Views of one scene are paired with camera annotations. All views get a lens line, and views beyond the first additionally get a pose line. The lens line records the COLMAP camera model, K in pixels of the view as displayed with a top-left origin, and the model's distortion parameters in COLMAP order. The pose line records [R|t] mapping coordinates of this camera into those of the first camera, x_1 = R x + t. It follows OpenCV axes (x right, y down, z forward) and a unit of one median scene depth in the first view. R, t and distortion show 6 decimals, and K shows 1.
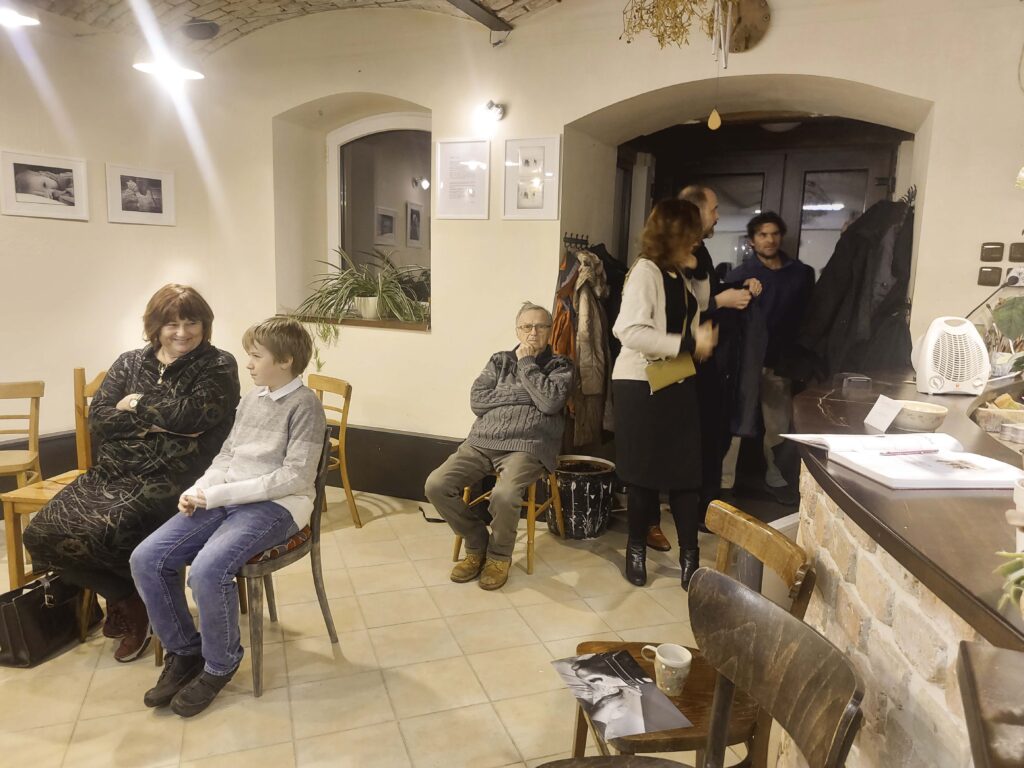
lens RADIAL K [[712.8, 0, 512.5], [0, 712.8, 378.5], [0, 0, 1]] dist [0.079425, -0.079626]
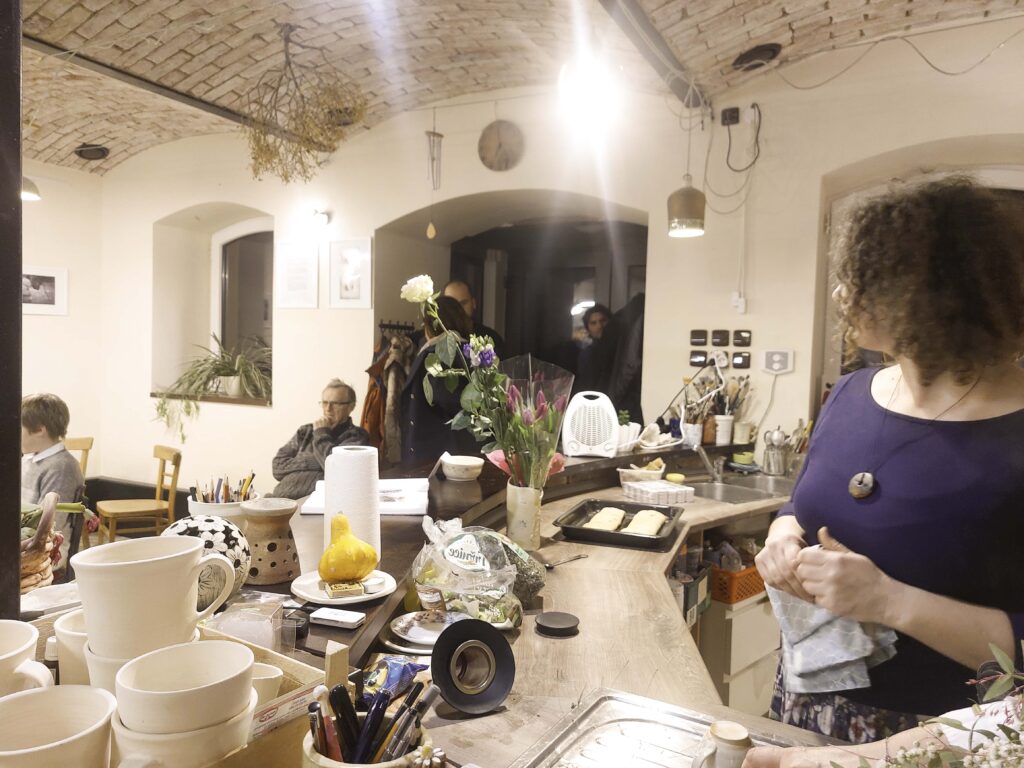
lens RADIAL K [[712.8, 0, 512.5], [0, 712.8, 378.5], [0, 0, 1]] dist [0.079425, -0.079626]
pose [[0.999236, -0.001439, -0.039053, 0.329517], [-0.002950, 0.993694, -0.112083, 0.016161], [0.038968, 0.112113, 0.992931, -0.112882]]
